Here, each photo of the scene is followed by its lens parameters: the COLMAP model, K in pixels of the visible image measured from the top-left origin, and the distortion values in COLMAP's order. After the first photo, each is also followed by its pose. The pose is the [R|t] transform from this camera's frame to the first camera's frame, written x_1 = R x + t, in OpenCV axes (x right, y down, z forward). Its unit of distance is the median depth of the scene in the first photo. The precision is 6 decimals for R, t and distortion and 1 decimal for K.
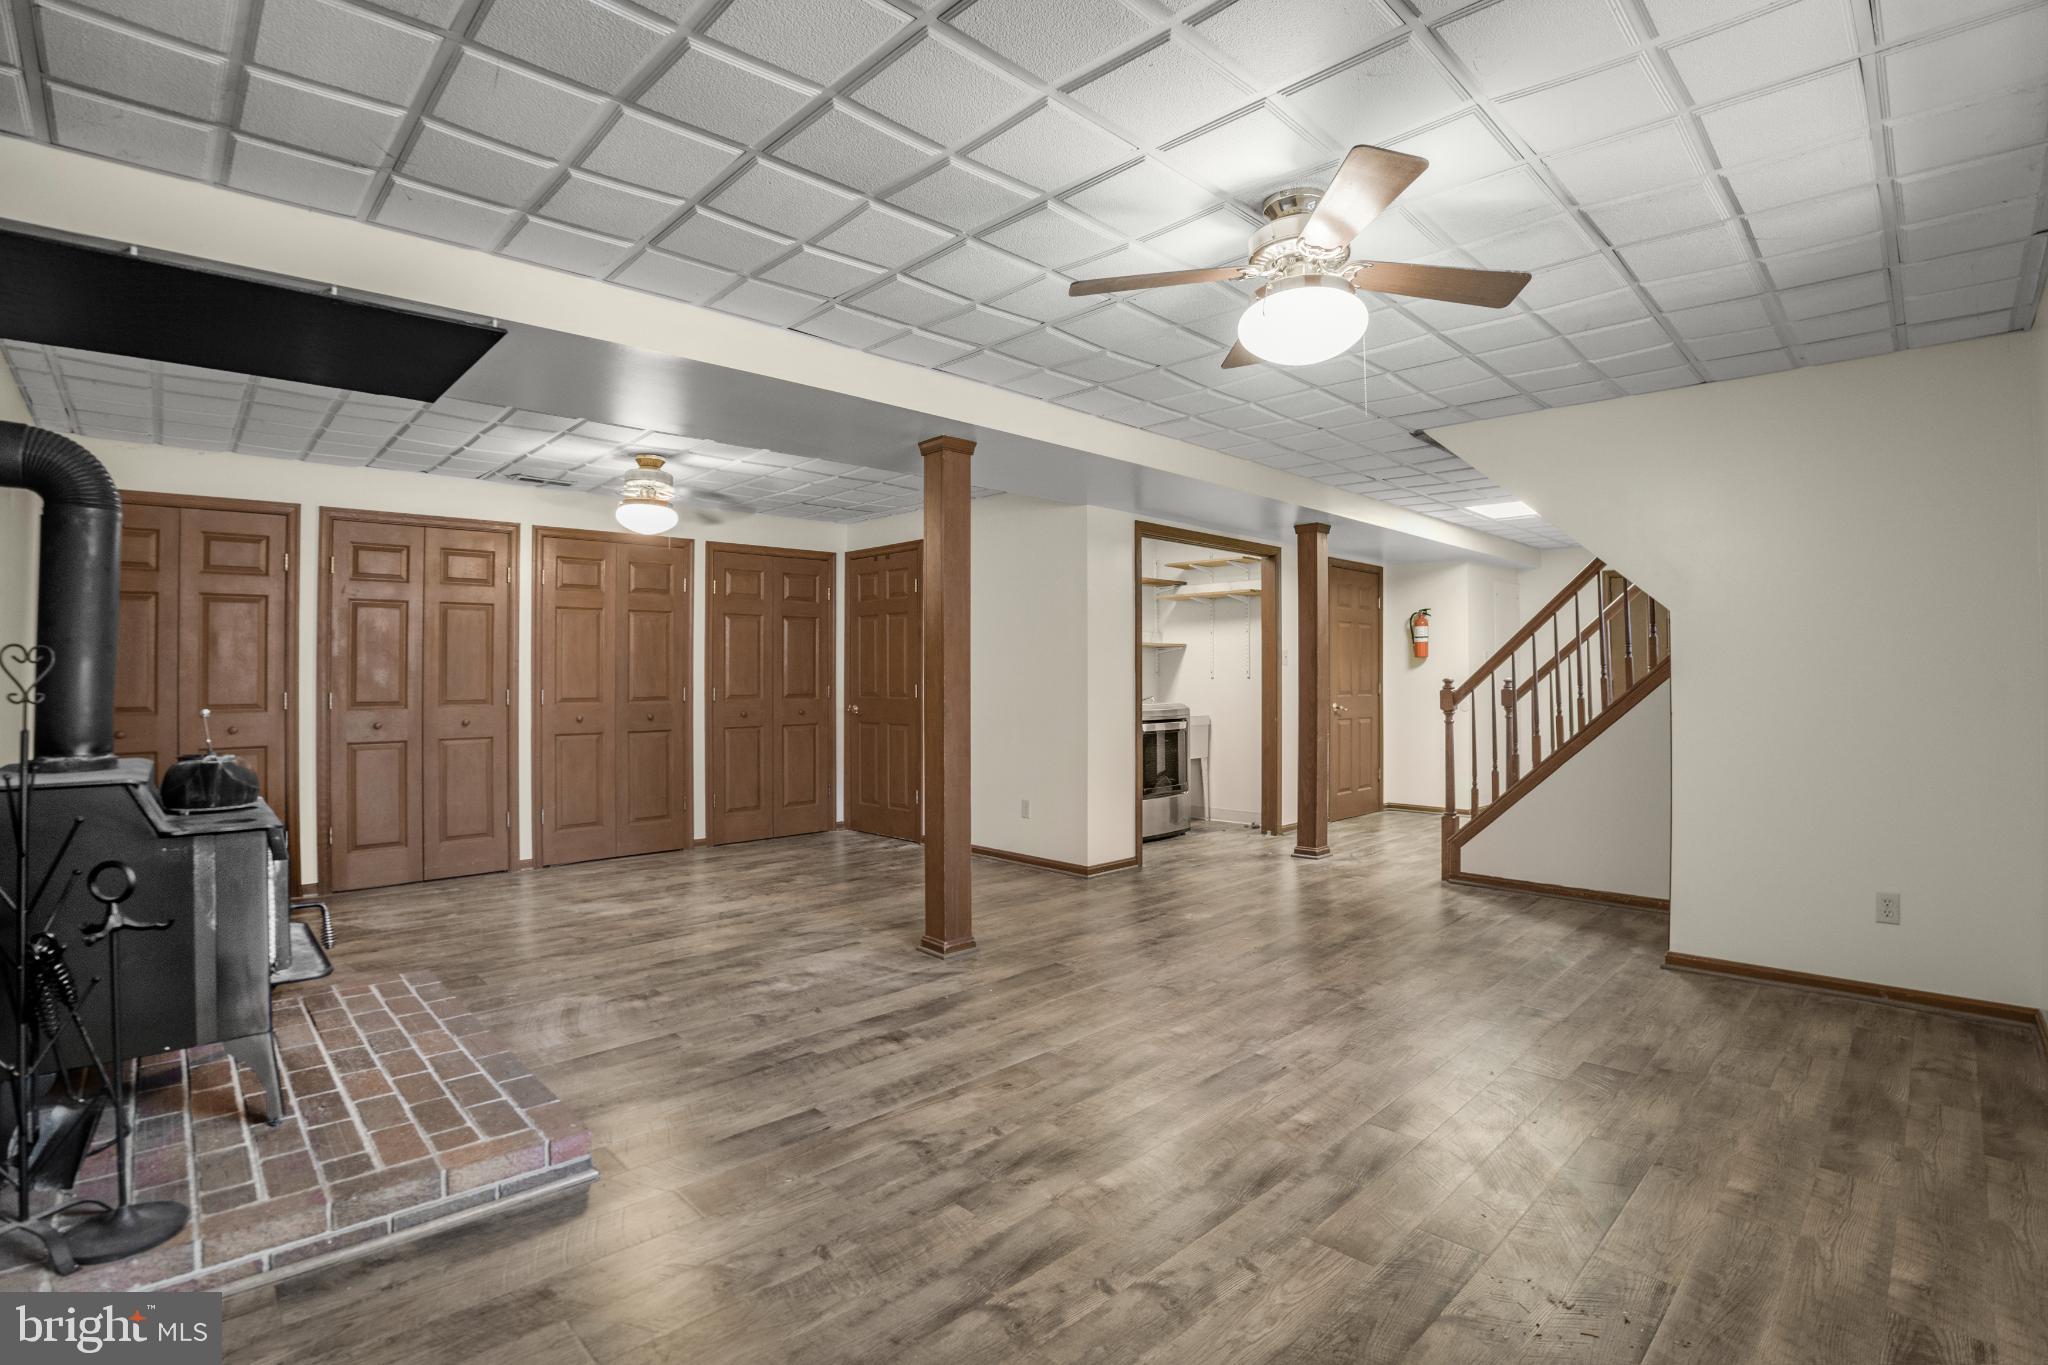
lens RADIAL K [[945.7, 0, 1038.6], [0, 945.7, 685.7], [0, 0, 1]] dist [-0.076306, 0.016485]
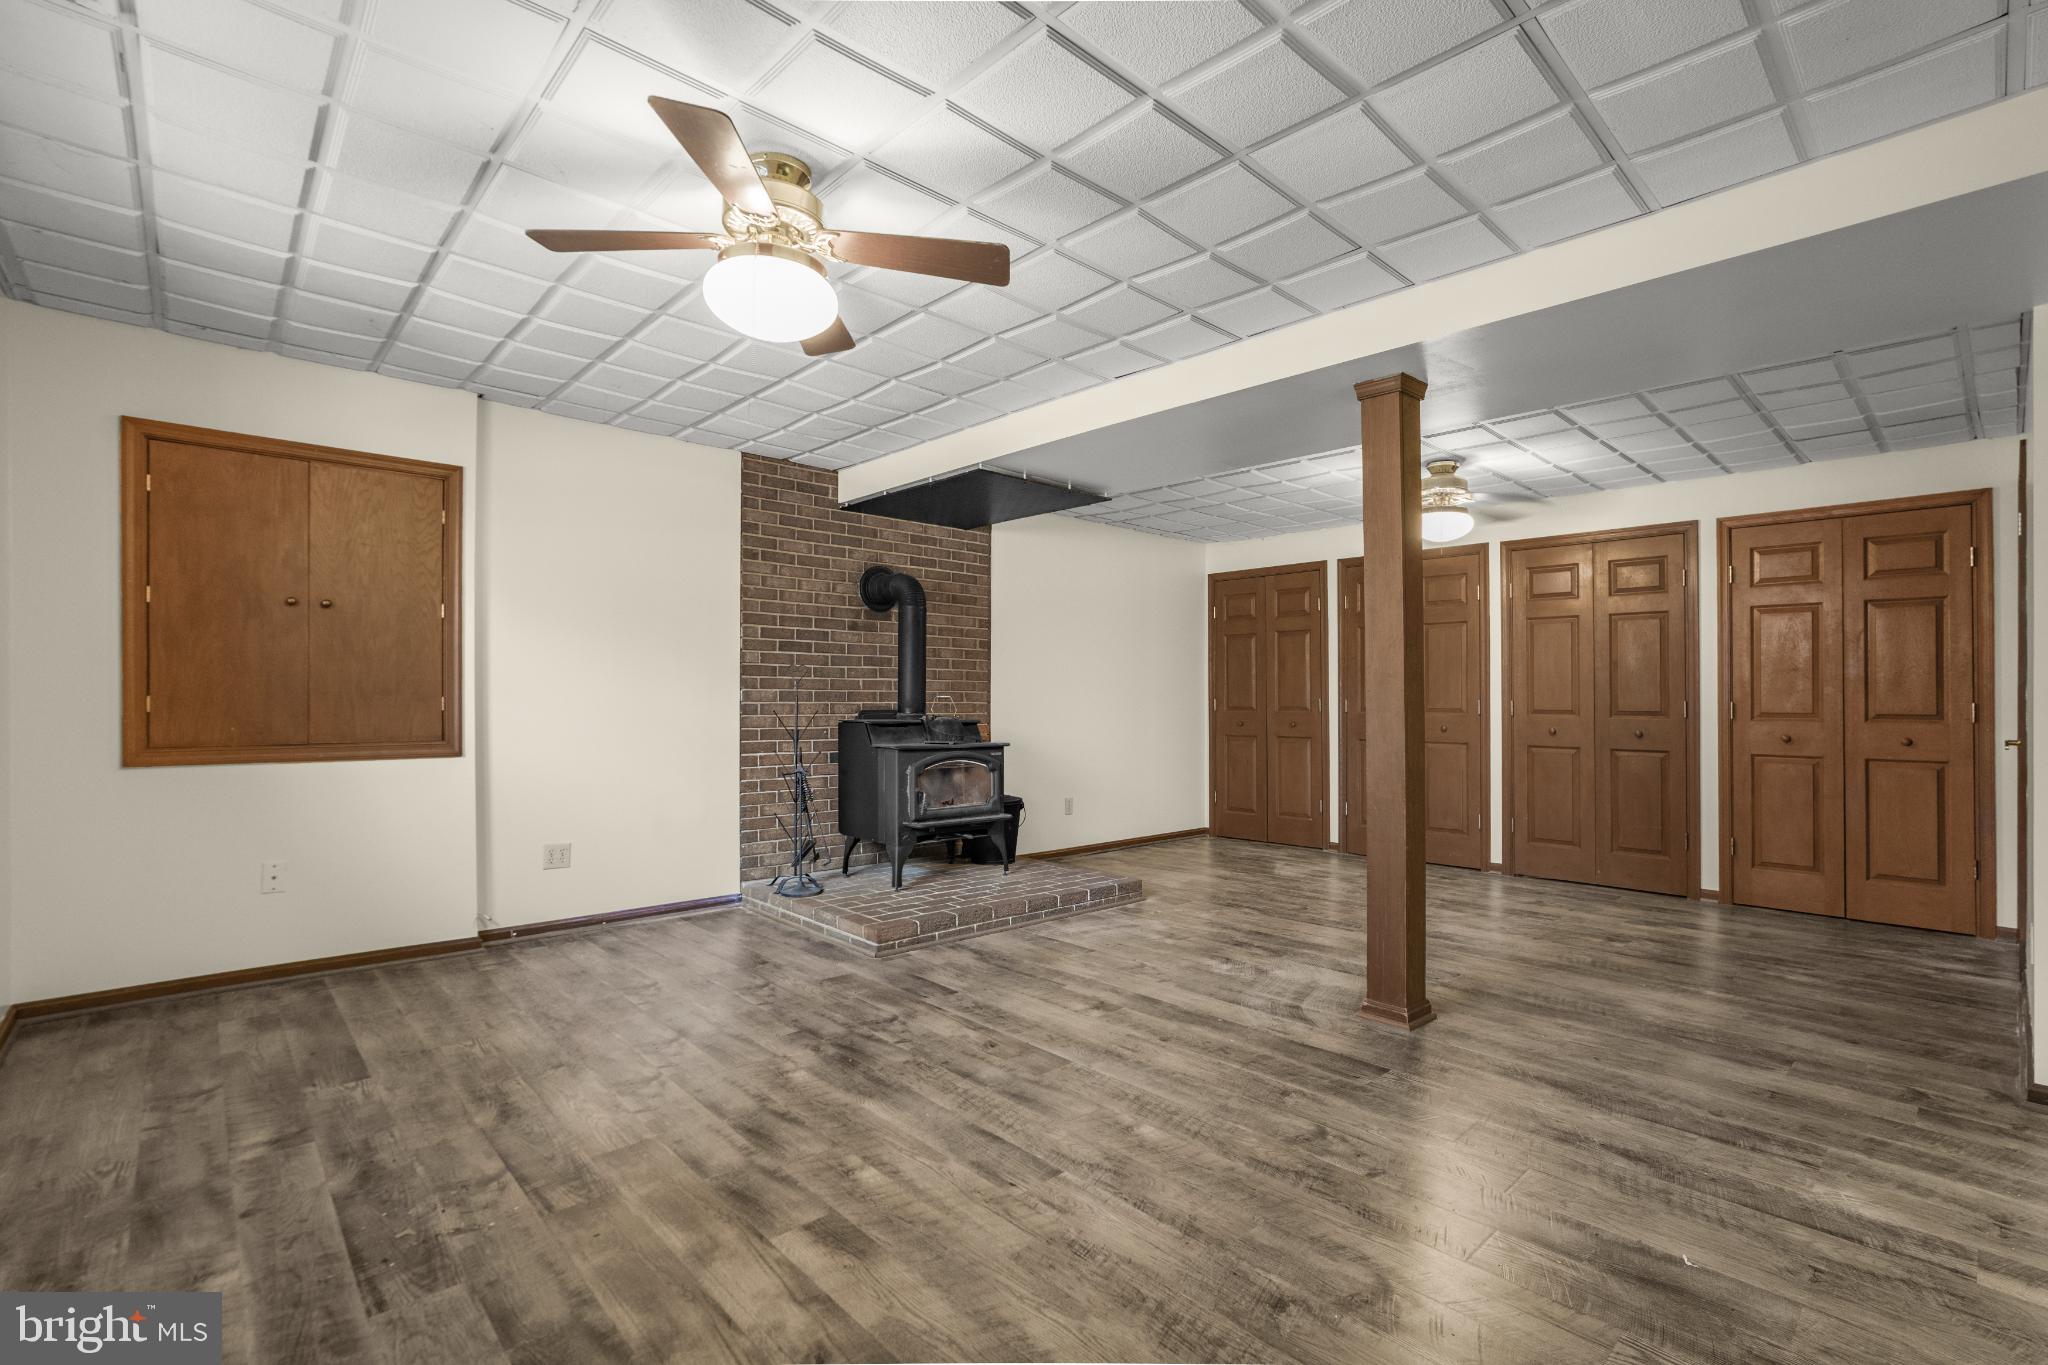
lens RADIAL K [[898.9, 0, 1031.6], [0, 898.9, 698.8], [0, 0, 1]] dist [-0.001082, 0.000356]
pose [[-0.025022, -0.006122, -0.999668, 0.863014], [-0.005164, 0.999969, -0.005995, 0.022081], [0.999674, 0.005012, -0.025053, 0.901388]]
